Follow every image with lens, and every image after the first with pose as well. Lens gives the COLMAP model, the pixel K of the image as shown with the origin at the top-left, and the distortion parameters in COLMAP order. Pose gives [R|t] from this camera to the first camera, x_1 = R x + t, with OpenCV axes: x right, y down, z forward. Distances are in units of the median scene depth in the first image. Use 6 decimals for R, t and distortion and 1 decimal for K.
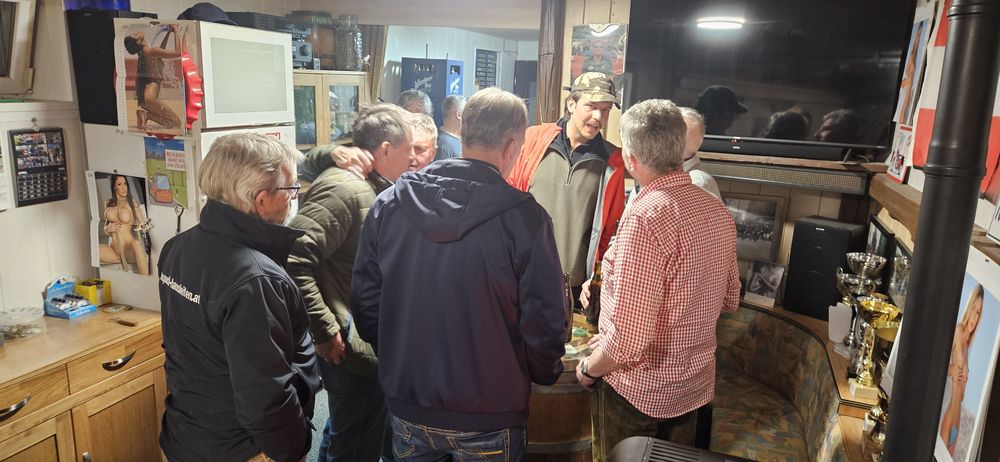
lens RADIAL K [[642.1, 0, 506.1], [0, 642.1, 231.8], [0, 0, 1]] dist [0.024994, -0.020035]
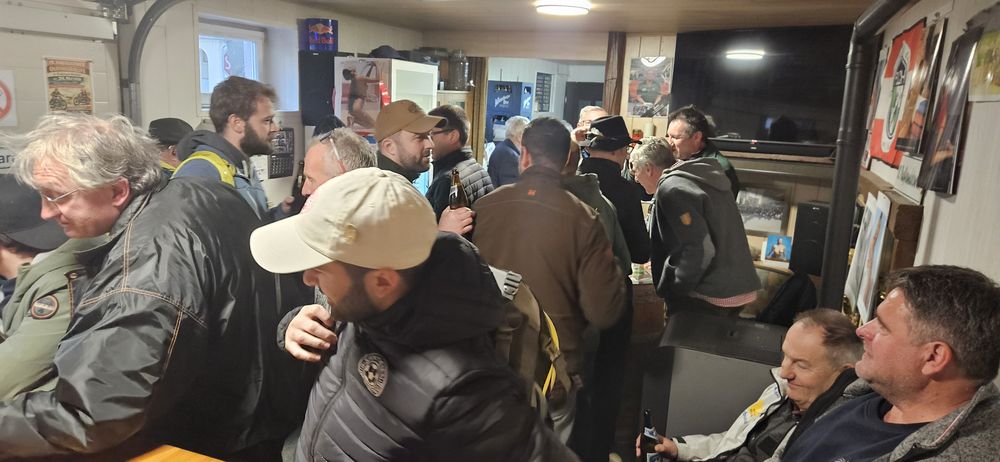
lens RADIAL K [[642.1, 0, 493.2], [0, 642.1, 227.3], [0, 0, 1]] dist [0.024994, -0.020035]
pose [[0.997929, 0.018911, -0.061475, -0.098685], [-0.021020, 0.999206, -0.033841, 0.086817], [0.060786, 0.035063, 0.997535, -0.360038]]
